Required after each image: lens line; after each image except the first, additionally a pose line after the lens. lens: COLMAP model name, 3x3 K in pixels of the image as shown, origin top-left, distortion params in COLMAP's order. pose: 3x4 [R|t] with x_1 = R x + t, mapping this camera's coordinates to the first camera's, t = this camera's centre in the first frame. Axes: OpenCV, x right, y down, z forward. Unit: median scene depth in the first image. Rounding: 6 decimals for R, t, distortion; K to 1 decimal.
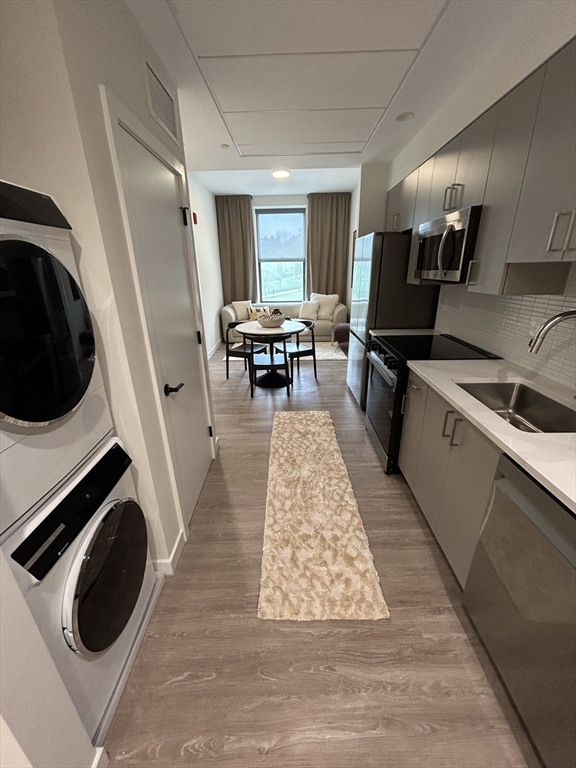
lens RADIAL K [[306.6, 0, 288.0], [0, 306.6, 384.0], [0, 0, 1]] dist [-0.001047, 0.000426]
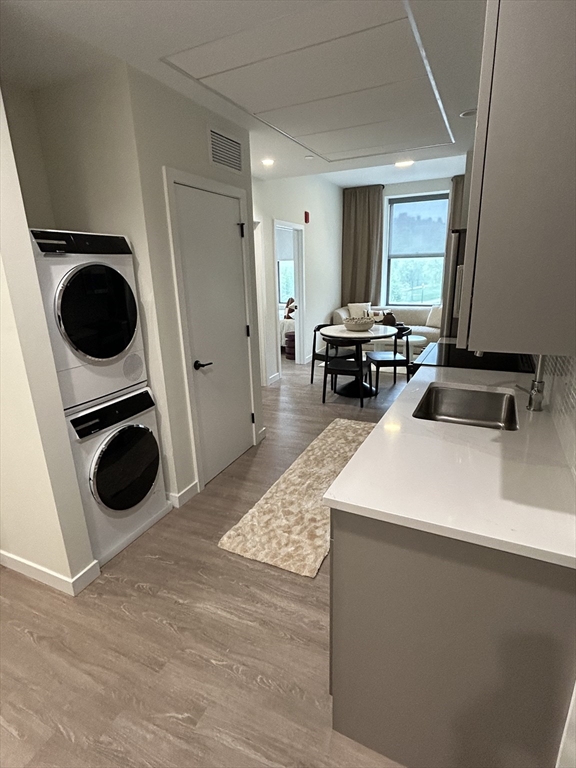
lens RADIAL K [[396.3, 0, 288.0], [0, 396.3, 384.0], [0, 0, 1]] dist [0.001374, -0.000171]
pose [[0.905409, 0.111683, -0.409587, 0.550224], [-0.138032, 0.989801, -0.035233, 0.088413], [0.401475, 0.088437, 0.911590, -0.312394]]
